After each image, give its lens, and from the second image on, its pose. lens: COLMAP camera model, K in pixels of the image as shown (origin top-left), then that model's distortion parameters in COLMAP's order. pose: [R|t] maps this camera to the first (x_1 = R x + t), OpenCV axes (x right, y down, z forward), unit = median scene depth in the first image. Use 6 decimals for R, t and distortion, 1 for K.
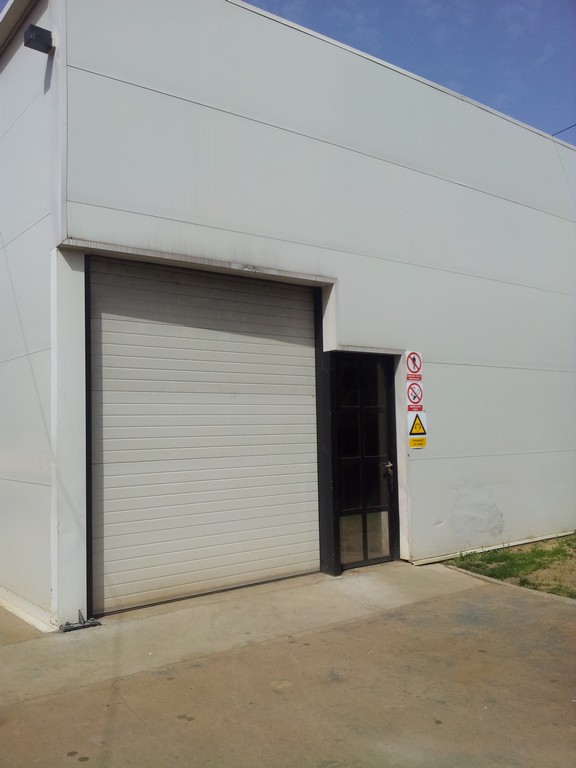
lens RADIAL K [[687.4, 0, 292.1], [0, 687.4, 395.7], [0, 0, 1]] dist [-0.001283, -0.018989]
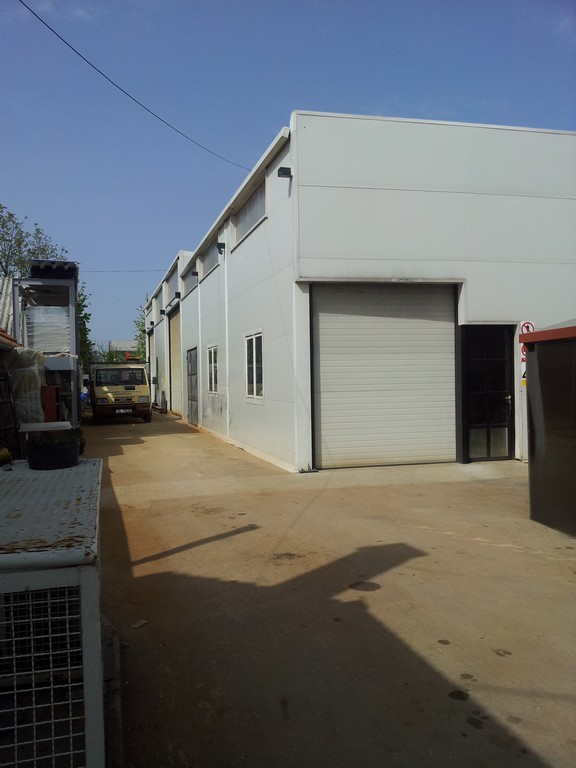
lens RADIAL K [[687.4, 0, 287.9], [0, 687.4, 384.2], [0, 0, 1]] dist [-0.001283, -0.018989]
pose [[0.916854, 0.003513, -0.399207, 0.327459], [0.020935, 0.998162, 0.056864, -0.027709], [0.398673, -0.060494, 0.915096, -0.637057]]
